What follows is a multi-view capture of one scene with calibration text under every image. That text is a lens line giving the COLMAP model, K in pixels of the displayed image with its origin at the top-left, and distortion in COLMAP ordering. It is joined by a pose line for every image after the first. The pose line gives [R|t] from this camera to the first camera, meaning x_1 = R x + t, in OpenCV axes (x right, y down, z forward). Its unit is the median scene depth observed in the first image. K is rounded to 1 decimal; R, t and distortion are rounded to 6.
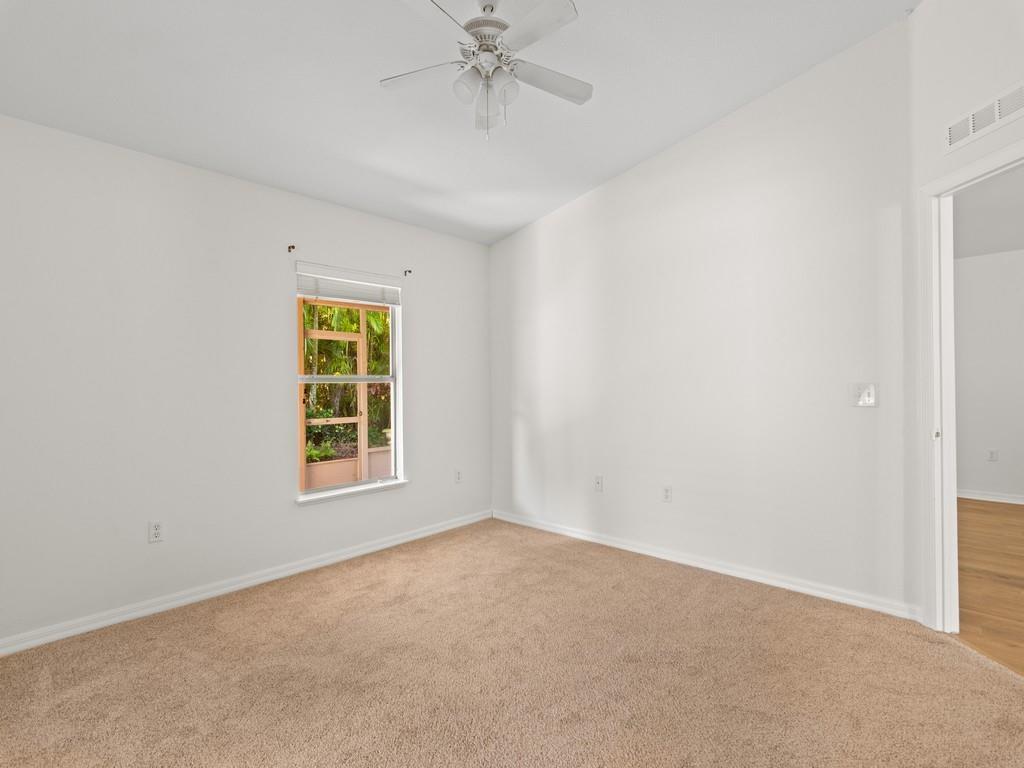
lens RADIAL K [[494.2, 0, 512.0], [0, 494.2, 384.0], [0, 0, 1]] dist [-0.001293, 0.000755]
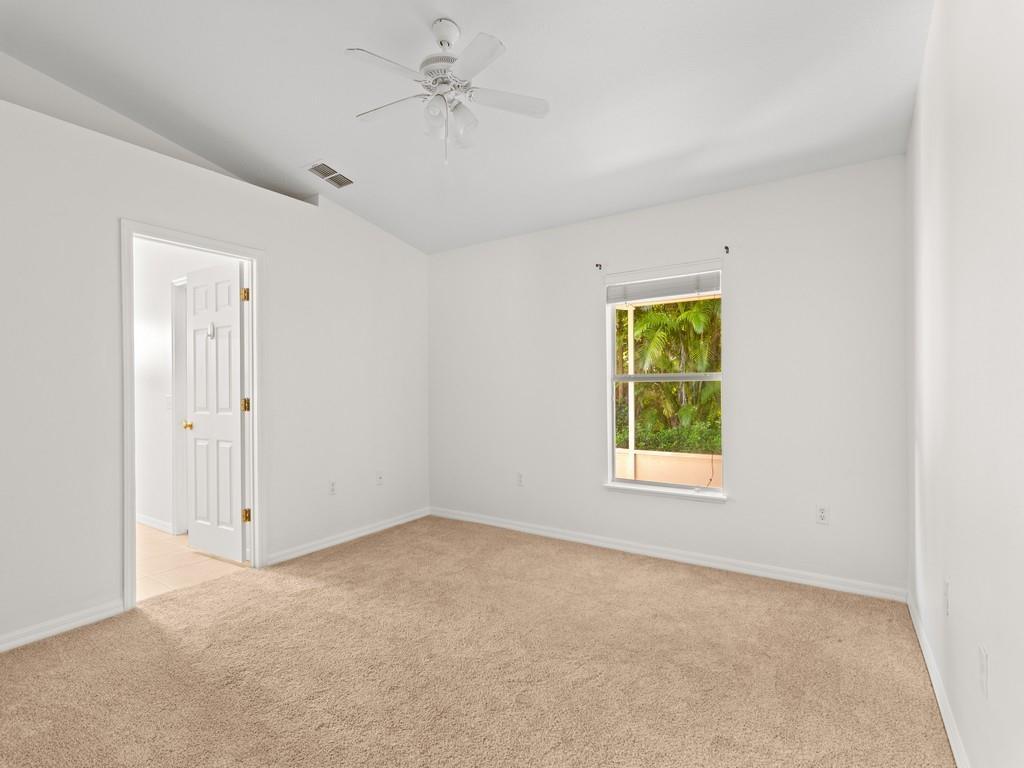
lens RADIAL K [[486.0, 0, 512.0], [0, 486.0, 384.0], [0, 0, 1]] dist [-0.000577, 0.000106]
pose [[0.178265, 0.008015, -0.983950, 0.621449], [0.008185, 0.999920, 0.009628, -0.010222], [0.983948, -0.009770, 0.178185, 0.571400]]
